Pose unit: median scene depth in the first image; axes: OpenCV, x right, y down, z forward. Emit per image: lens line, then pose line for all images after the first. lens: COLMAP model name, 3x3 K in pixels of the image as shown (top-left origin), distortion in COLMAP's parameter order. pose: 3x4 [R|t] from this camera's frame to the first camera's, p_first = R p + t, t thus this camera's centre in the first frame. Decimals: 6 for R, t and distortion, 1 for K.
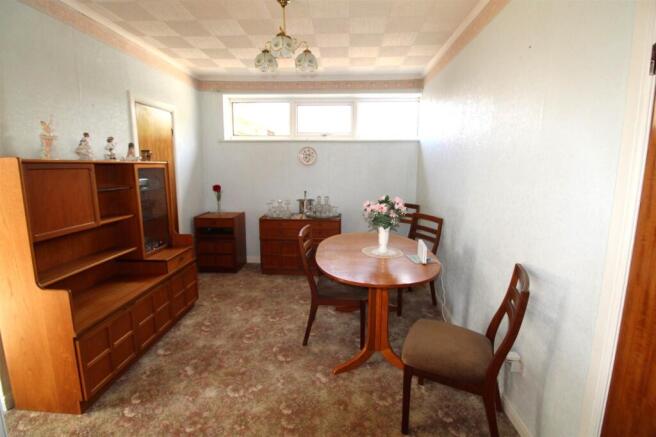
lens RADIAL K [[303.4, 0, 332.3], [0, 303.4, 215.7], [0, 0, 1]] dist [-0.009004, -0.009125]
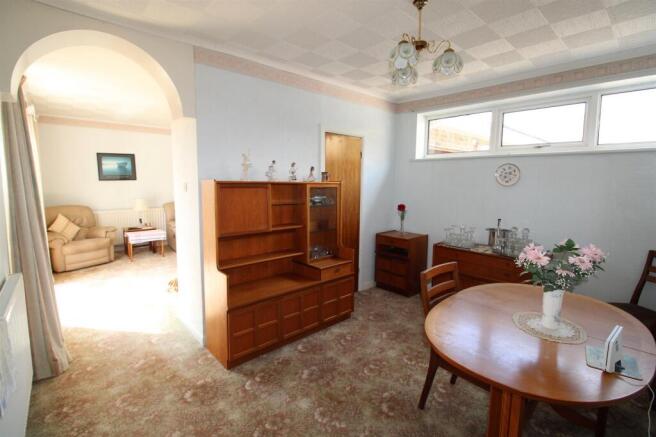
lens RADIAL K [[303.4, 0, 317.4], [0, 303.4, 214.6], [0, 0, 1]] dist [-0.009004, -0.009125]
pose [[0.696107, 0.082330, -0.713202, 0.233852], [-0.124957, 0.992134, -0.007433, -0.042821], [0.706980, 0.094294, 0.700920, 0.178012]]
